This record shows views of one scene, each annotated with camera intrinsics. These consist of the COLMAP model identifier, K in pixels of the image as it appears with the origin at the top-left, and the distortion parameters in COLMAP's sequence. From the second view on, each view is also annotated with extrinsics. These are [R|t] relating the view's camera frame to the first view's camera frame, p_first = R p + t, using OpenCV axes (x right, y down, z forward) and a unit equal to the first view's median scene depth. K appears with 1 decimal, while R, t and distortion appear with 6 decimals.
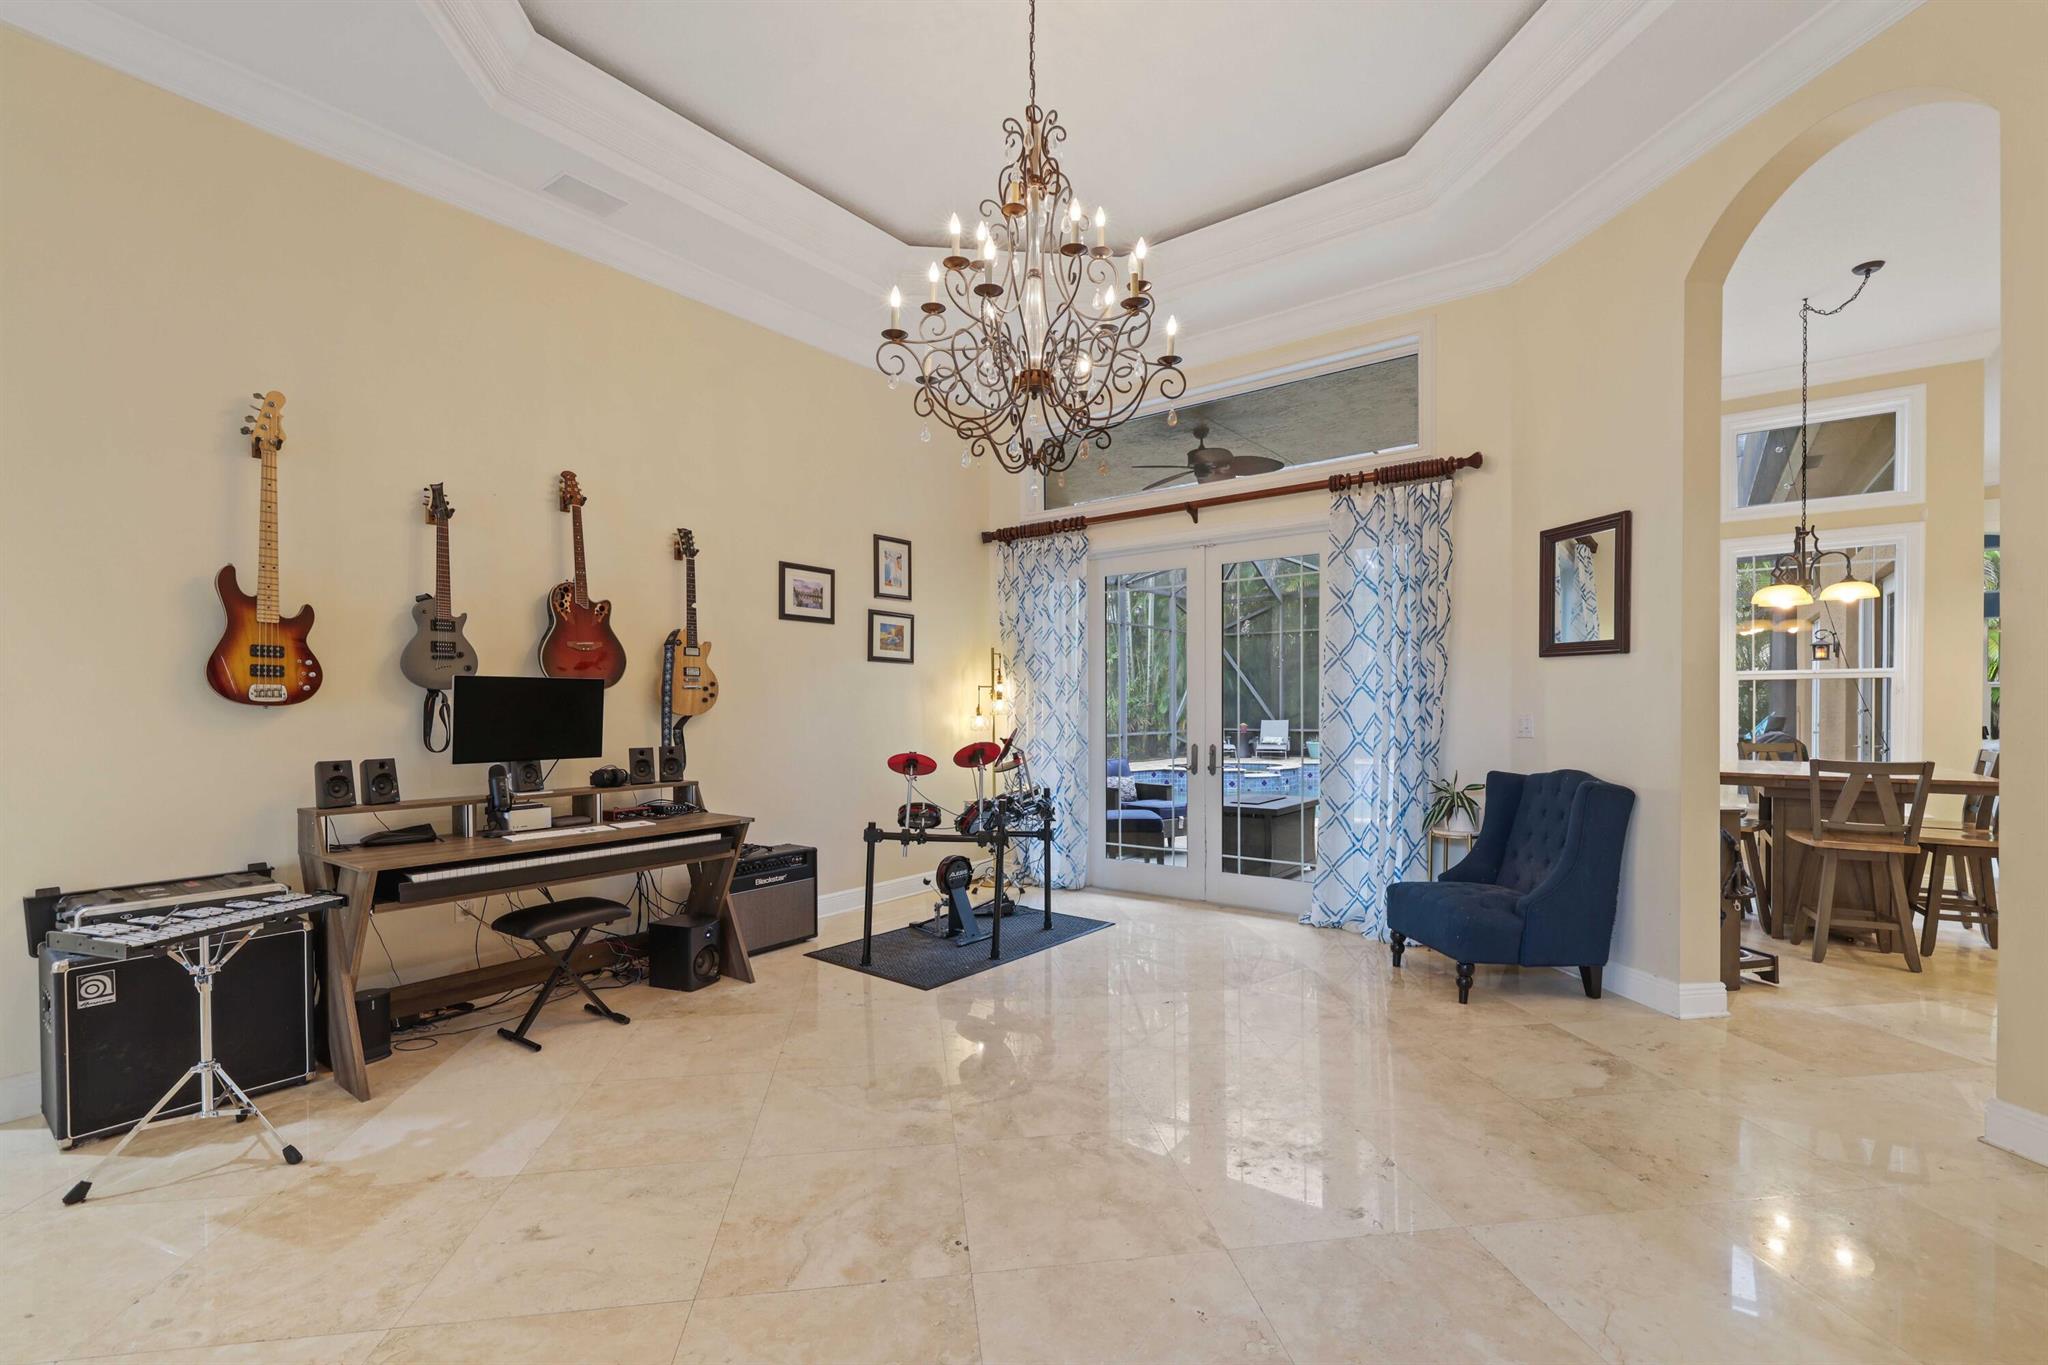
lens RADIAL K [[867.4, 0, 1019.6], [0, 867.4, 697.2], [0, 0, 1]] dist [0.000542, 0.000155]
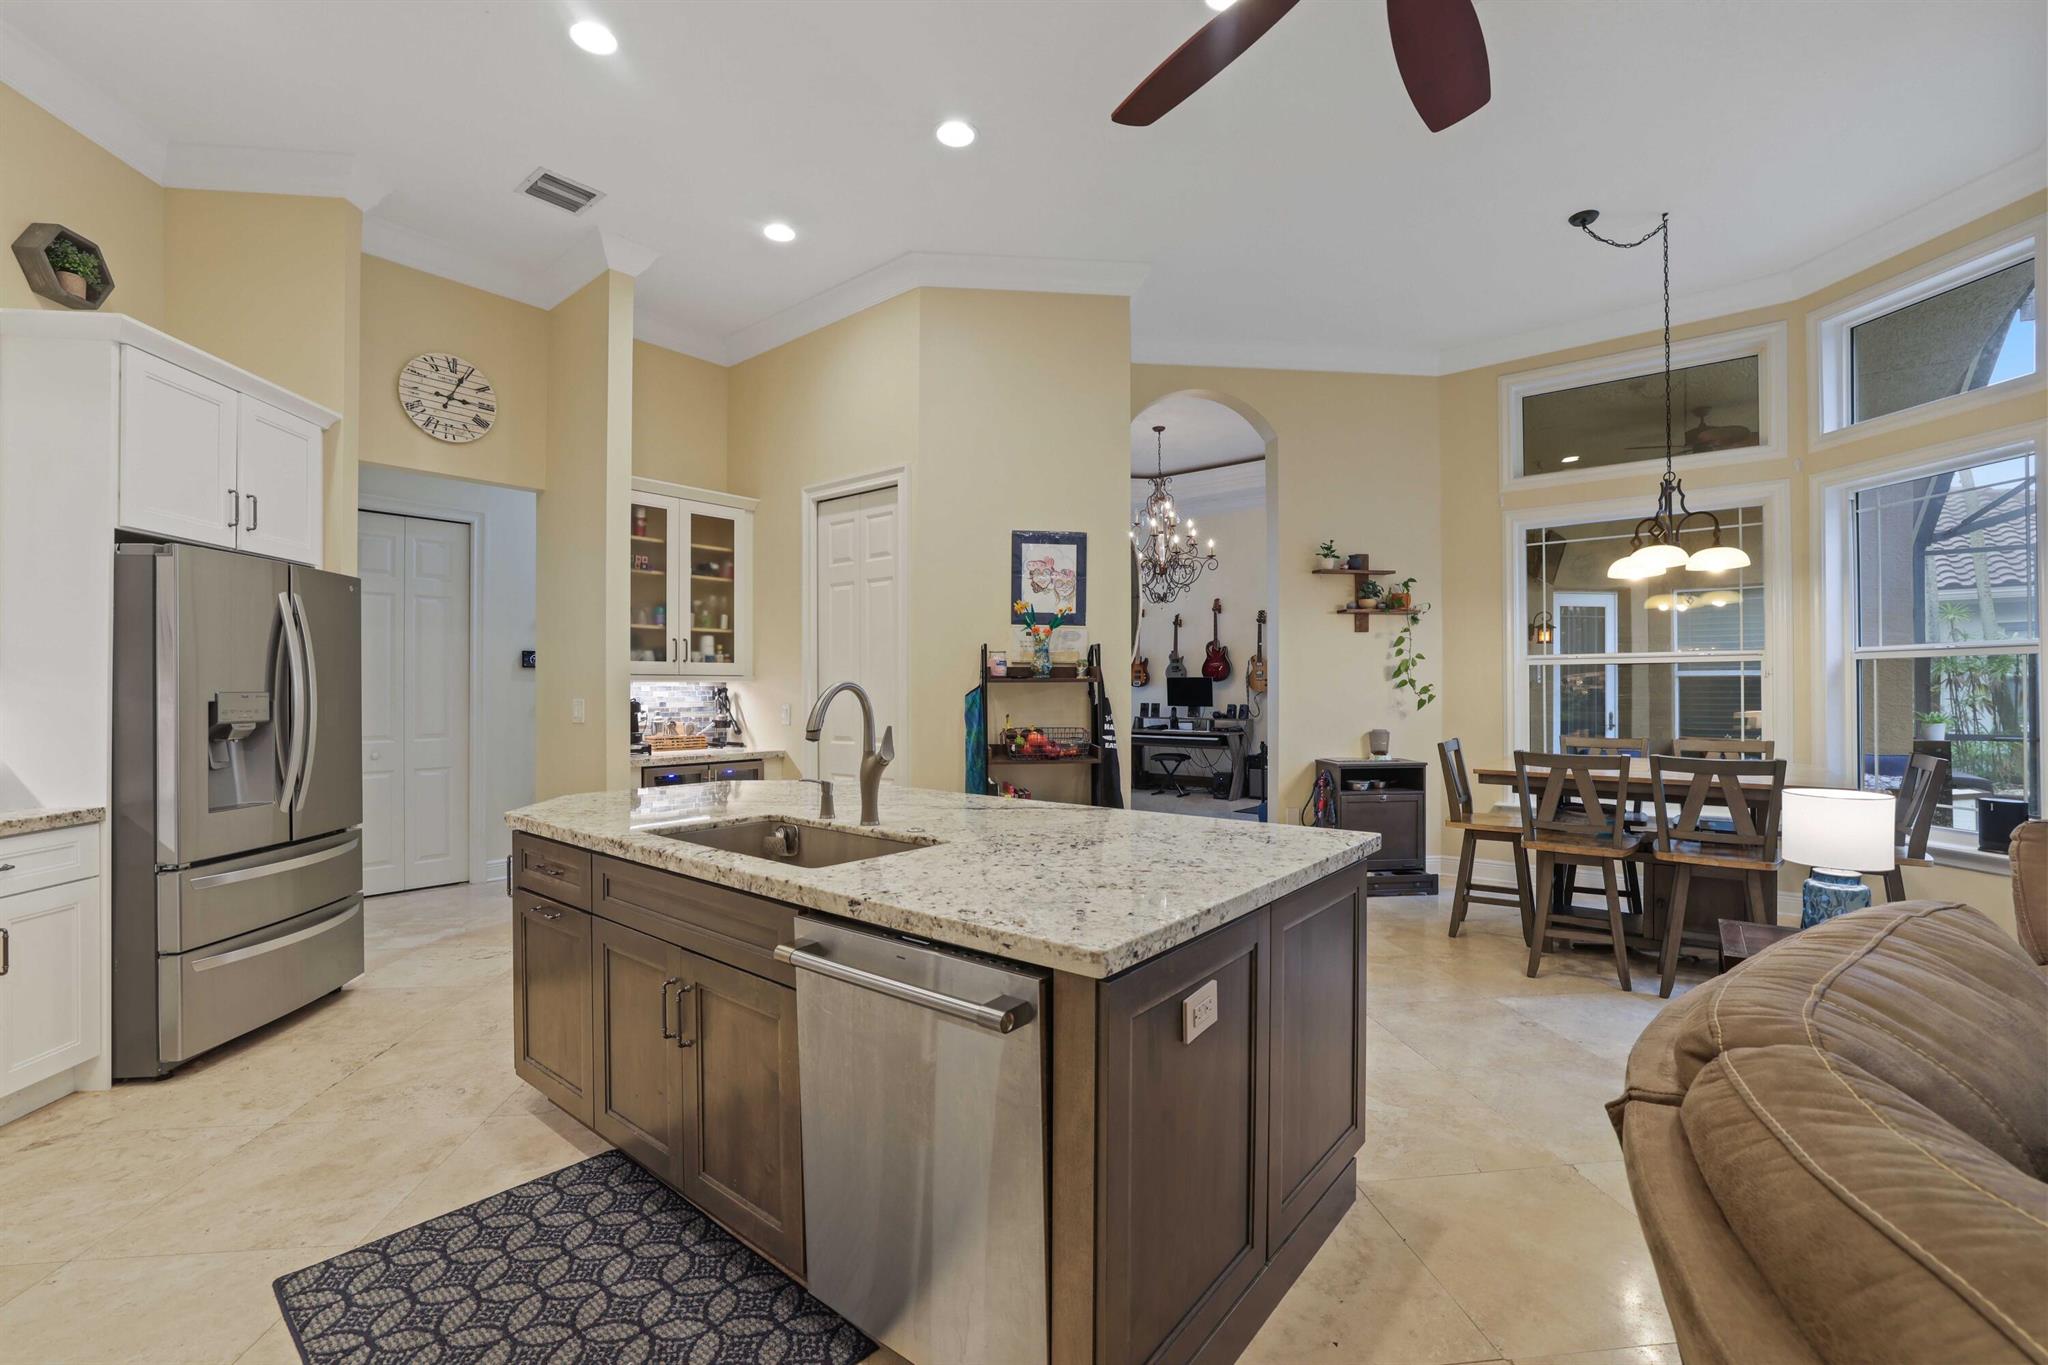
lens RADIAL K [[867.4, 0, 1011.3], [0, 867.4, 680.3], [0, 0, 1]] dist [0.000542, 0.000155]
pose [[-0.009033, -0.005145, -0.999946, 2.047451], [0.003127, 0.999982, -0.005174, -0.000064], [0.999954, -0.003173, -0.009017, 0.383756]]
